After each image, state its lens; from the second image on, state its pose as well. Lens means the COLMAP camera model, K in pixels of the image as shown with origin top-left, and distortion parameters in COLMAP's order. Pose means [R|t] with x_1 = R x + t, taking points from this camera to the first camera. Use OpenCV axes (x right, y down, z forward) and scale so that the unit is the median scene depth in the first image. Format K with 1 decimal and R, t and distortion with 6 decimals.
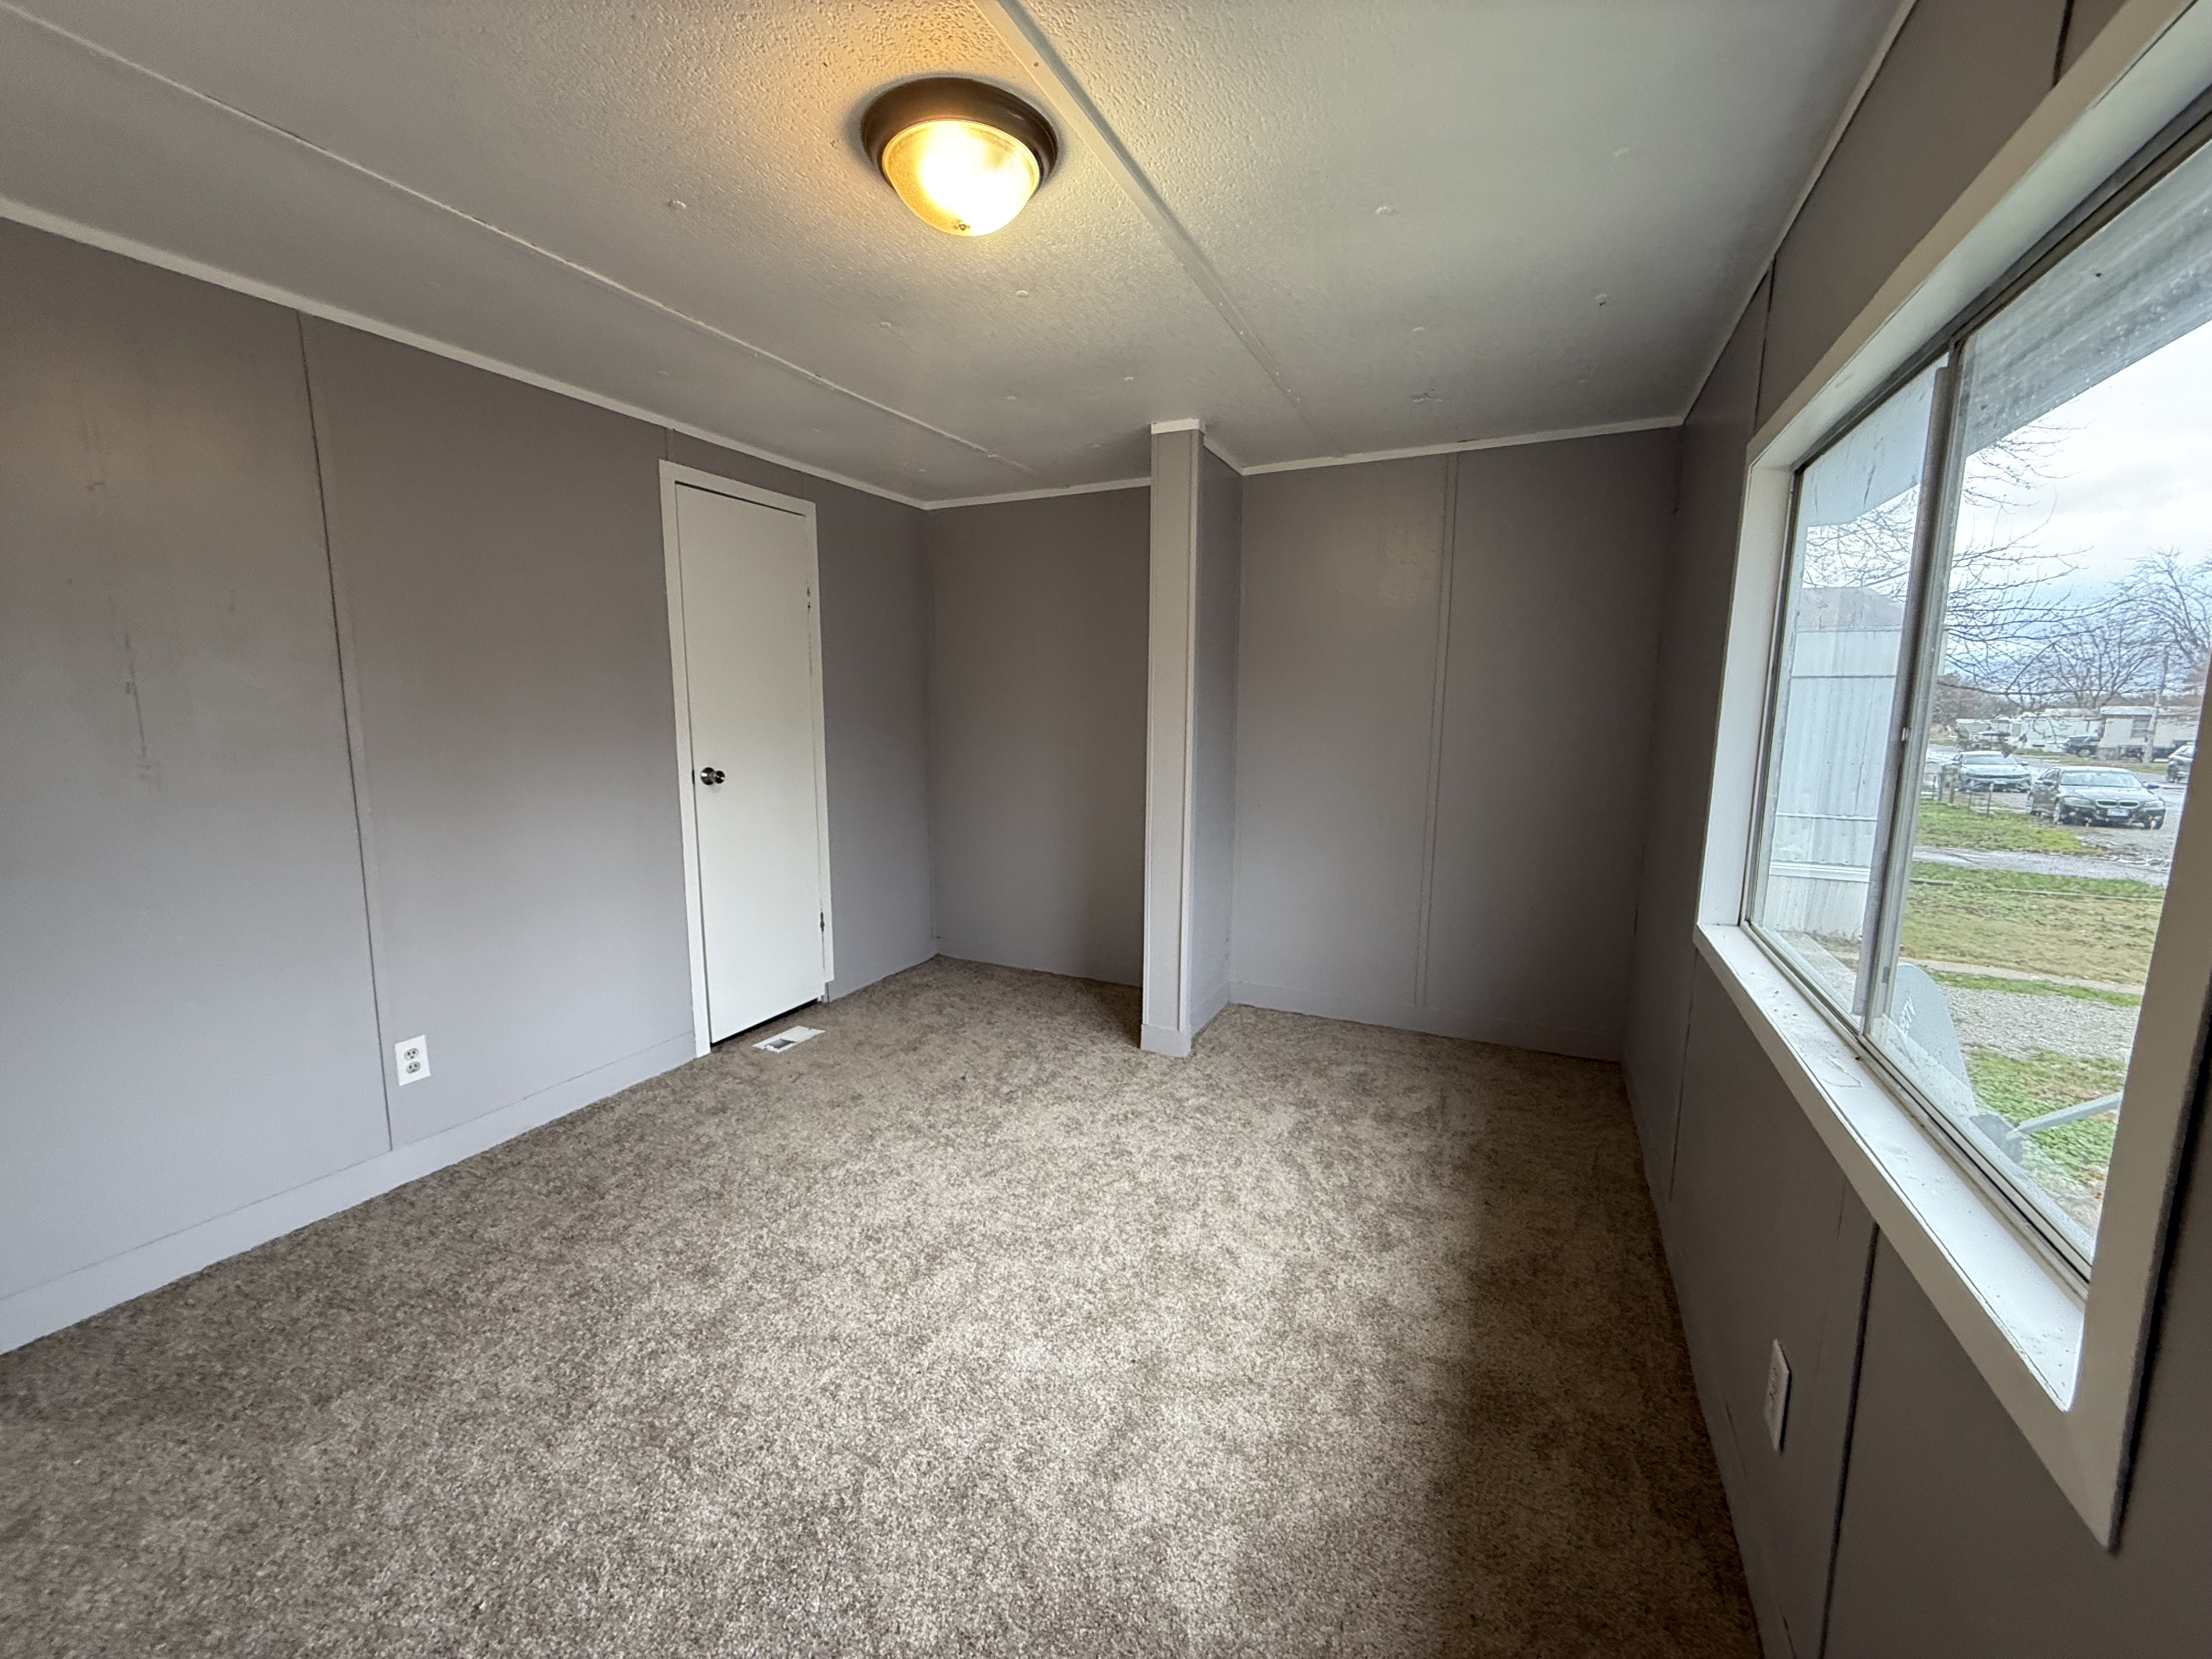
lens RADIAL K [[877.4, 0, 1103.2], [0, 877.4, 824.6], [0, 0, 1]] dist [-0.000101, -0.000051]
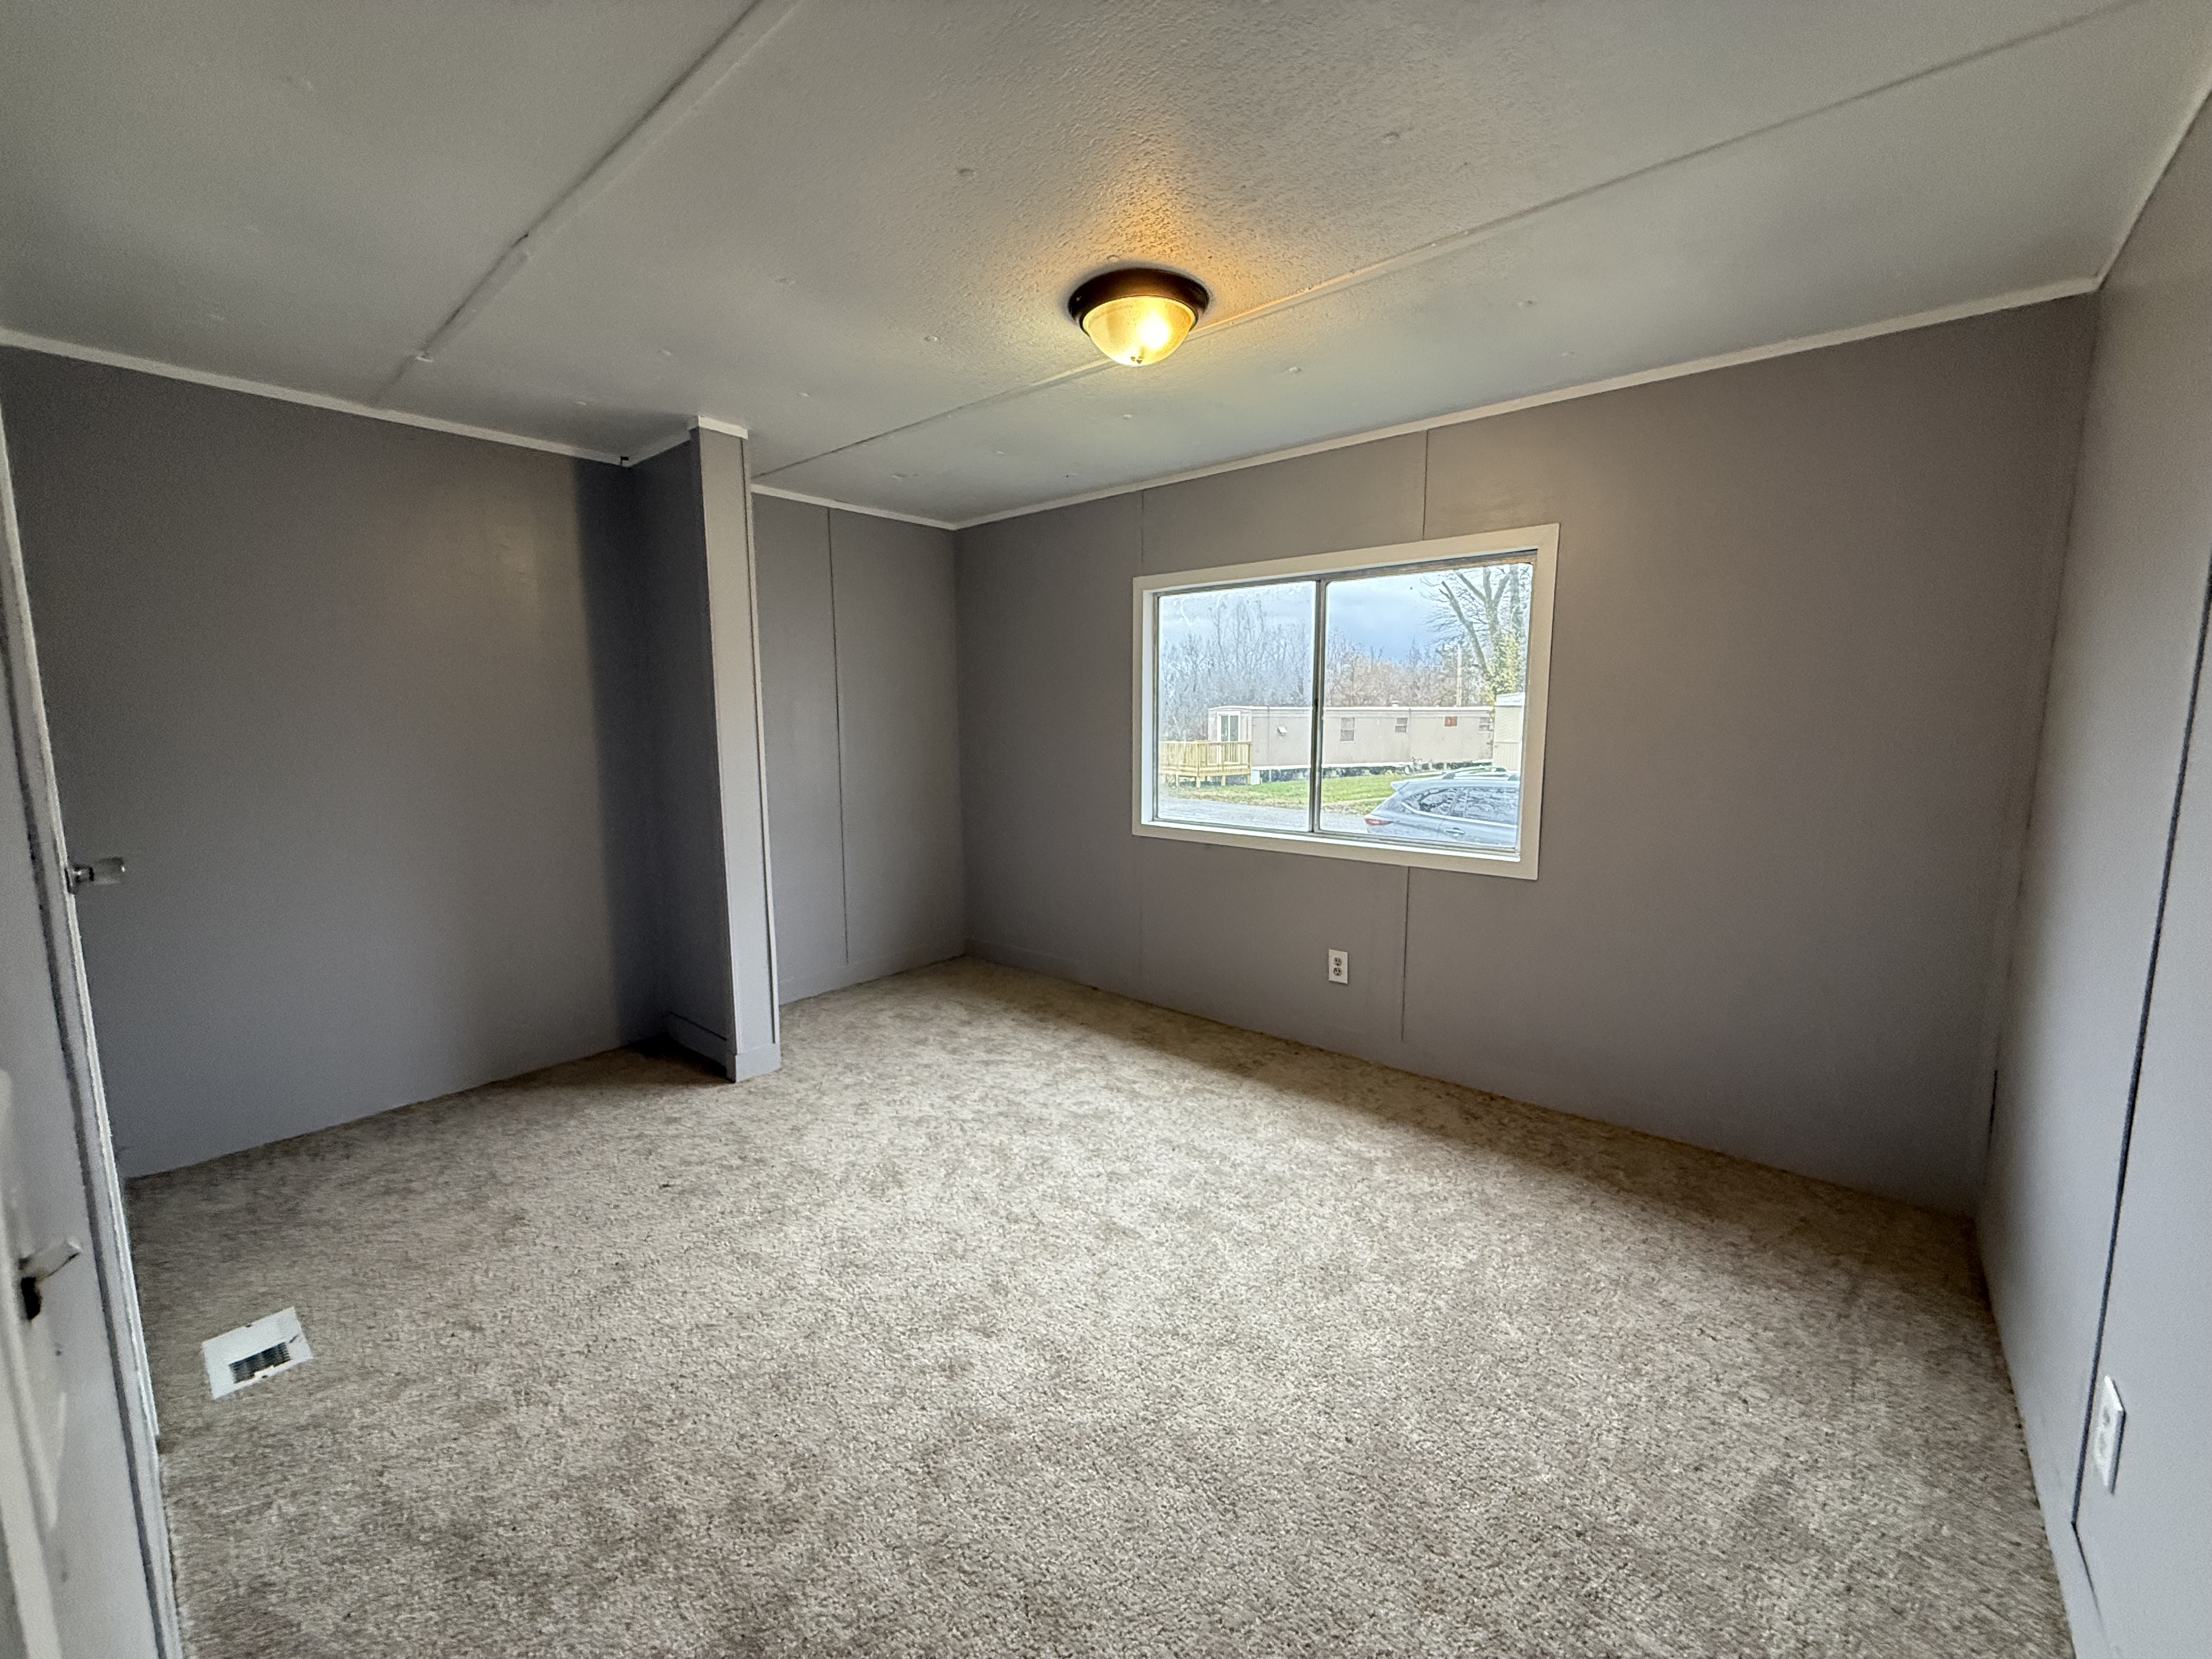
lens RADIAL K [[877.4, 0, 1103.2], [0, 877.4, 824.6], [0, 0, 1]] dist [-0.000101, -0.000051]
pose [[0.250799, -0.125725, 0.959840, -0.820875], [0.139494, 0.985875, 0.092687, -0.053080], [-0.957936, 0.110646, 0.264795, 0.397736]]
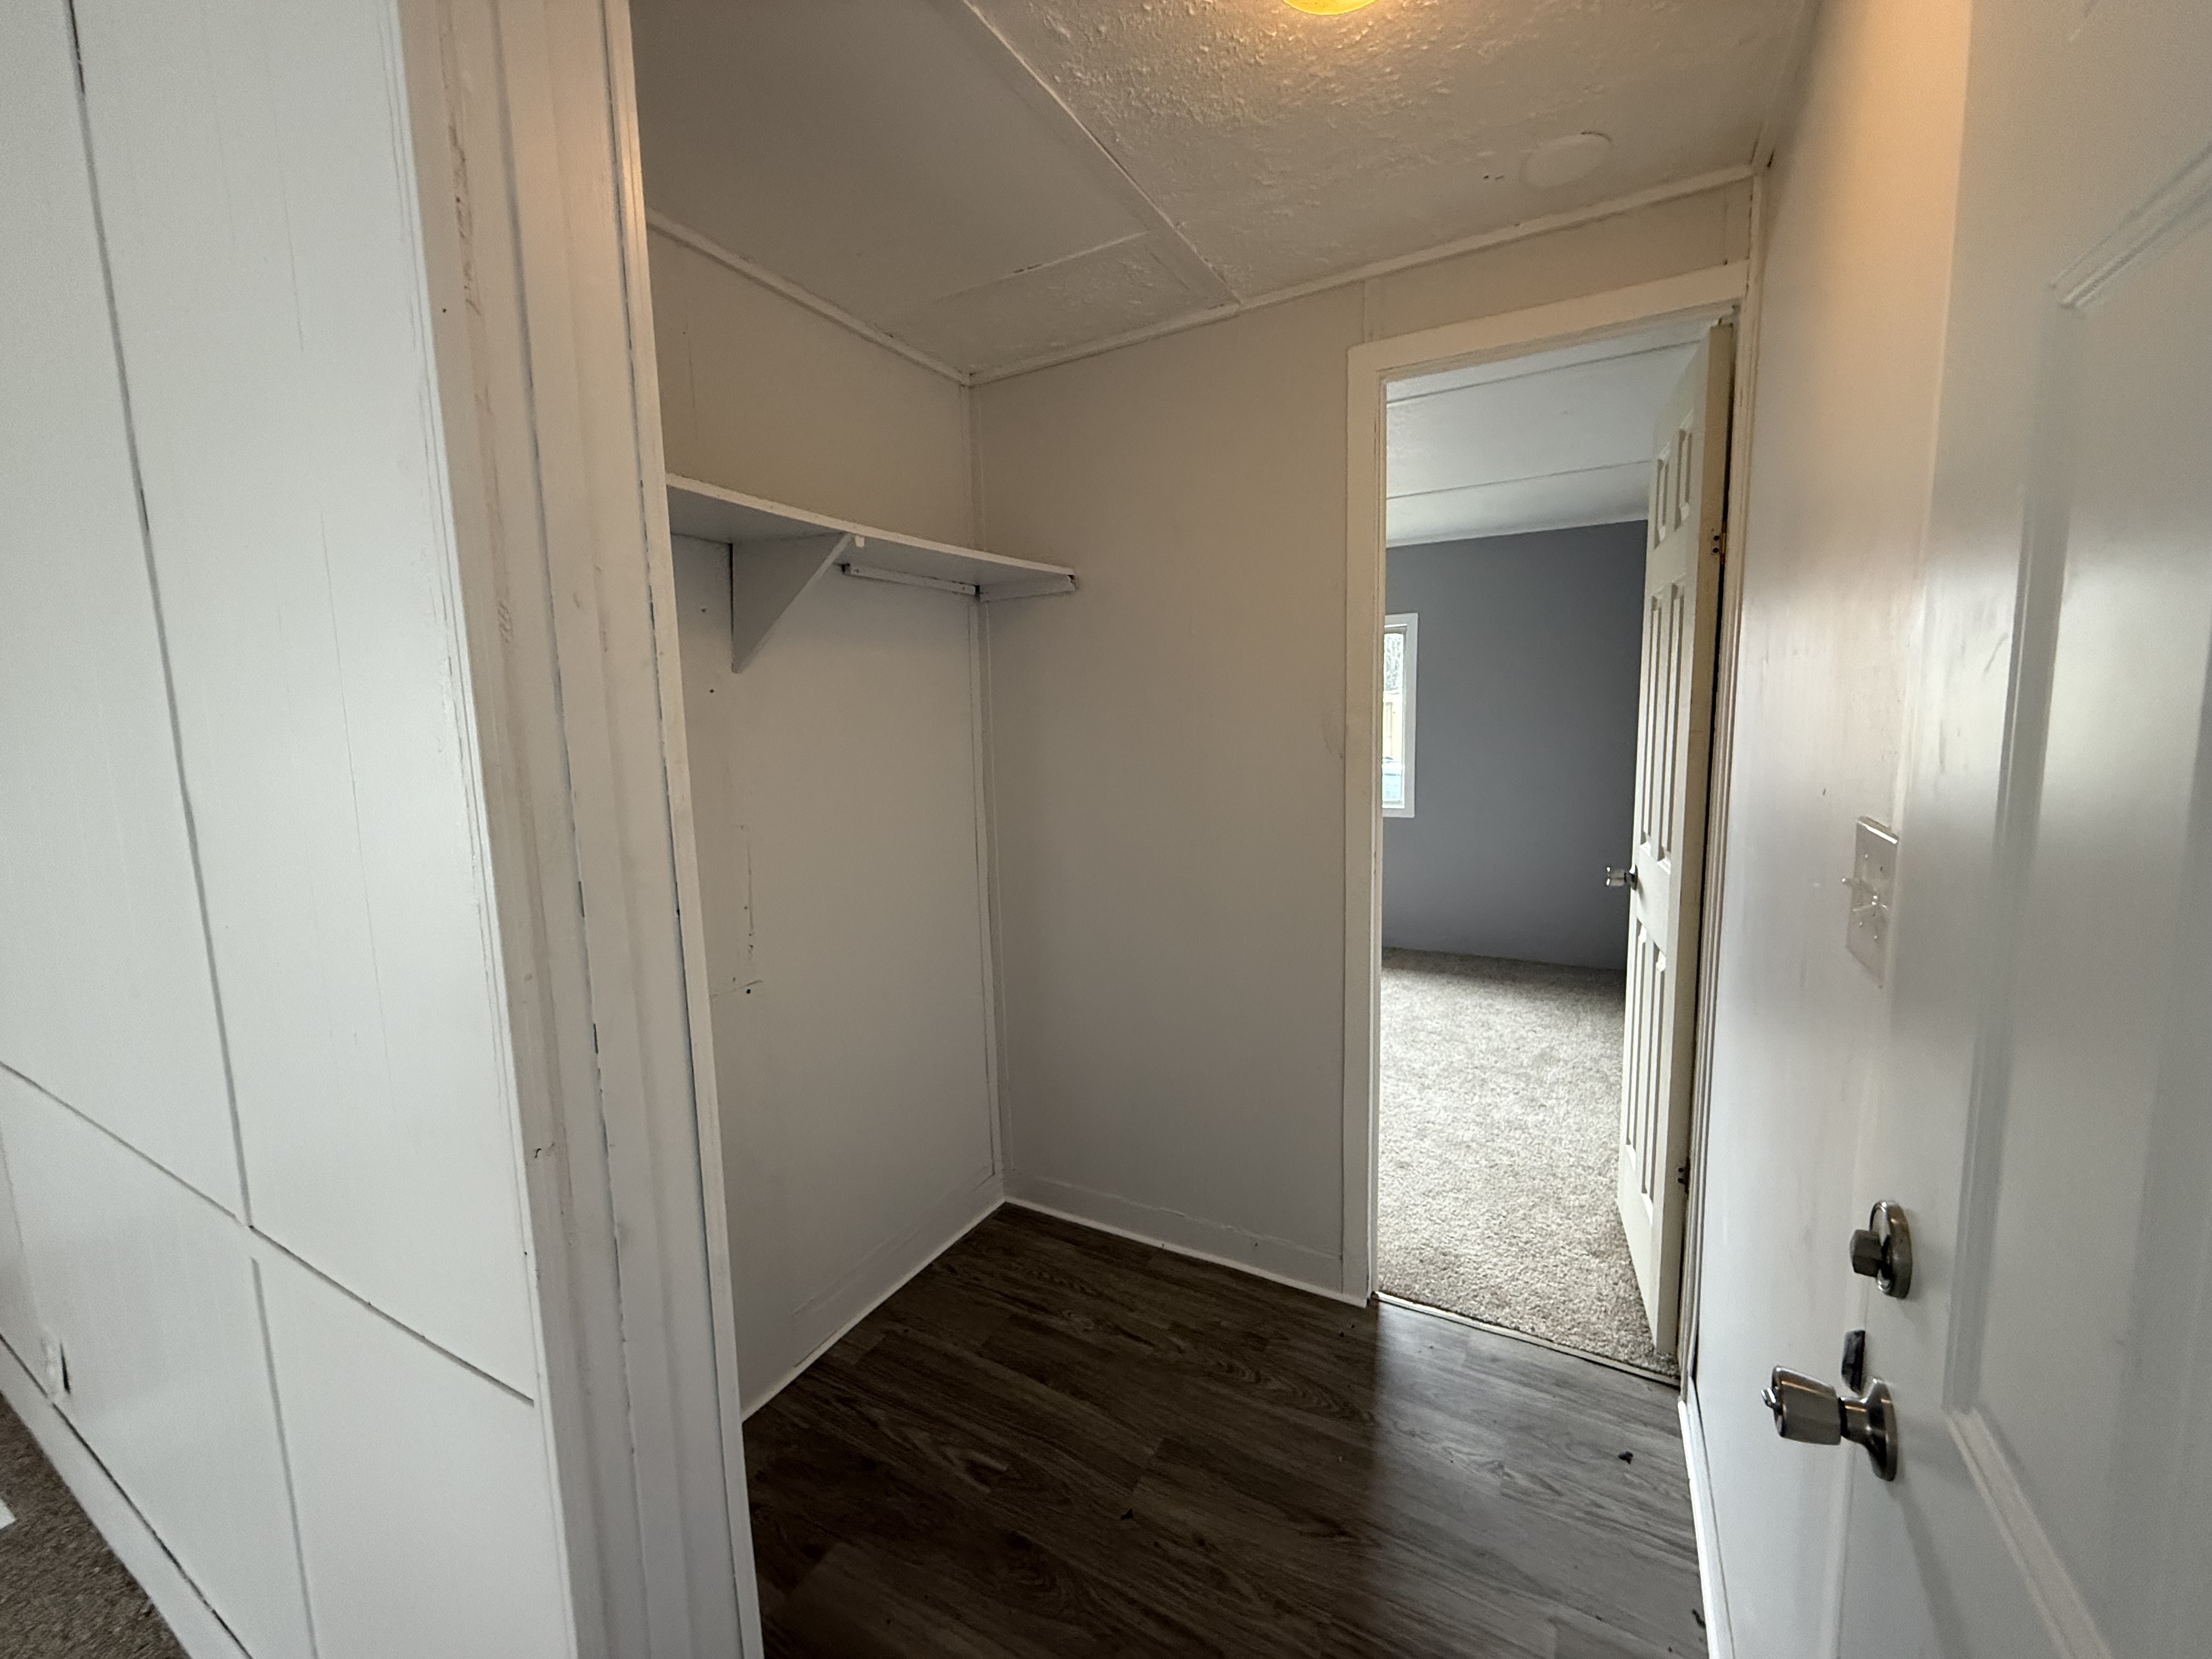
lens RADIAL K [[877.4, 0, 1103.2], [0, 877.4, 824.6], [0, 0, 1]] dist [-0.000101, -0.000051]
pose [[0.056007, -0.127700, 0.990230, -1.475228], [0.166679, 0.979065, 0.116832, -0.119396], [-0.984419, 0.158507, 0.076119, 0.663321]]
